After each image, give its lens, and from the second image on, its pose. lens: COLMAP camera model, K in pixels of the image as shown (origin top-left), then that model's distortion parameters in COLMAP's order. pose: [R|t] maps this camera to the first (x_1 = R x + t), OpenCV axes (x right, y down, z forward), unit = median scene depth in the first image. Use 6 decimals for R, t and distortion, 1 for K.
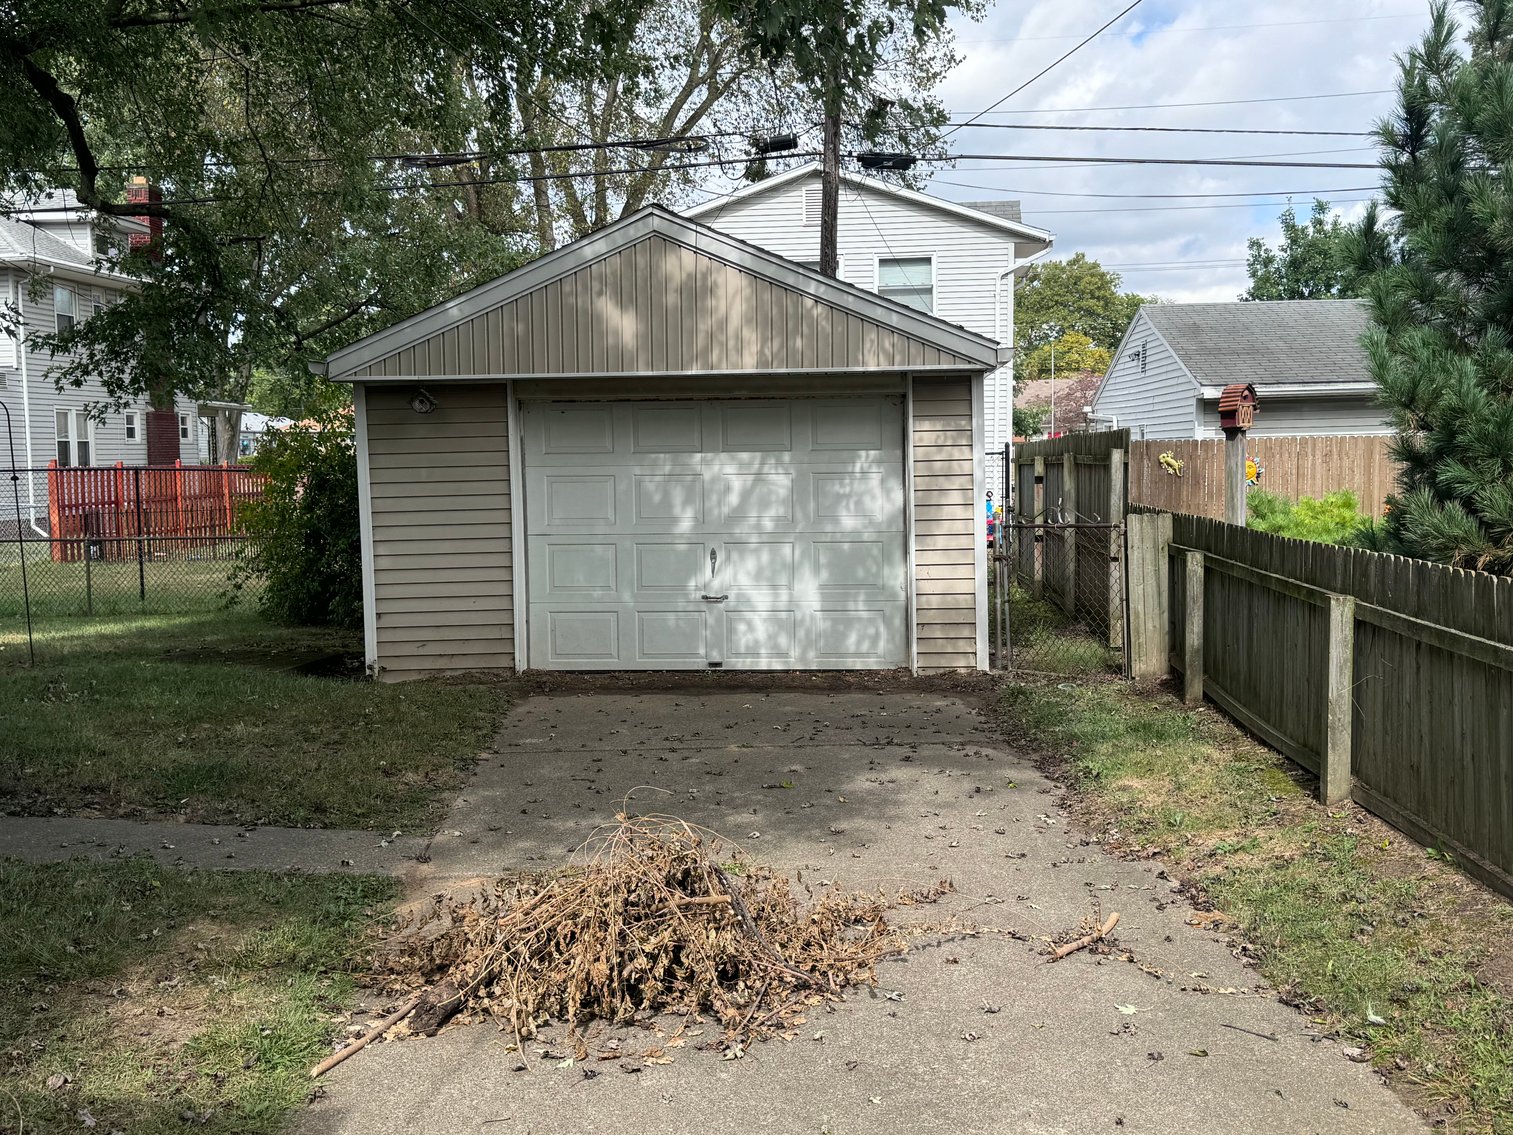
lens RADIAL K [[1463.9, 0, 757.1], [0, 1463.9, 565.6], [0, 0, 1]] dist [-0.000278, 0.000000]
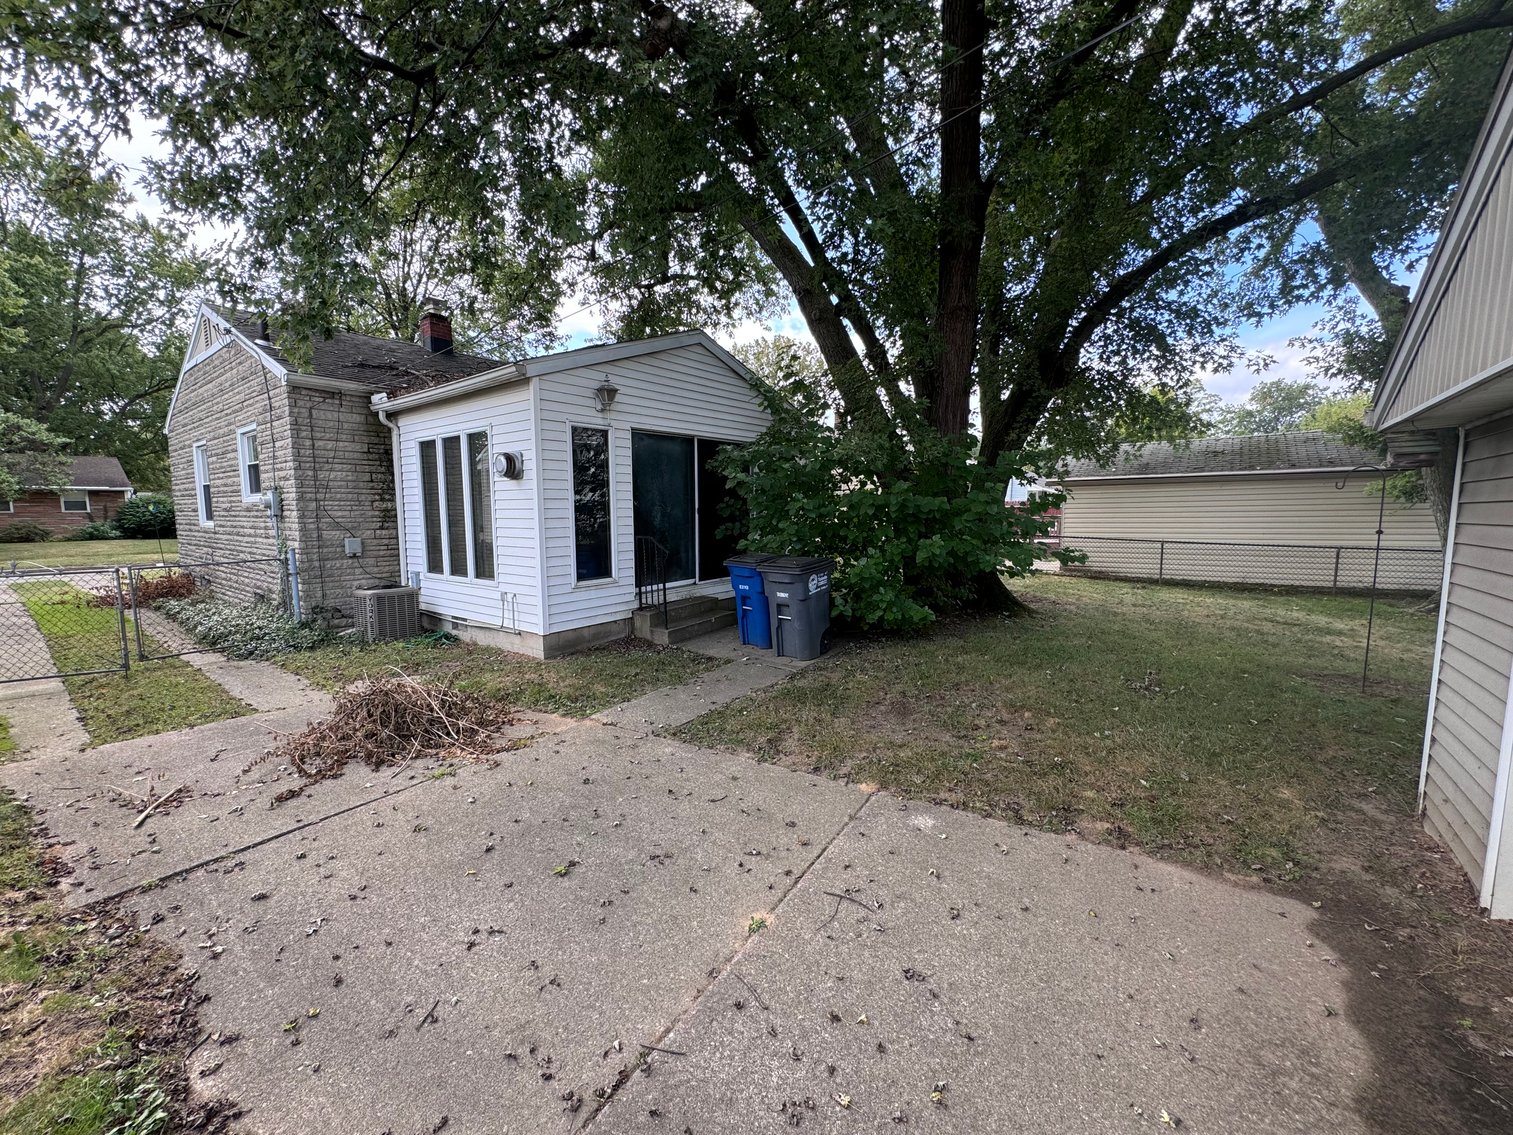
lens RADIAL K [[599.2, 0, 756.3], [0, 599.2, 573.8], [0, 0, 1]] dist [-0.003023, -0.000135]
pose [[-0.549016, 0.111588, -0.828329, 0.377599], [-0.048059, 0.985193, 0.164573, -0.173187], [0.834429, 0.130162, -0.535524, 1.858108]]
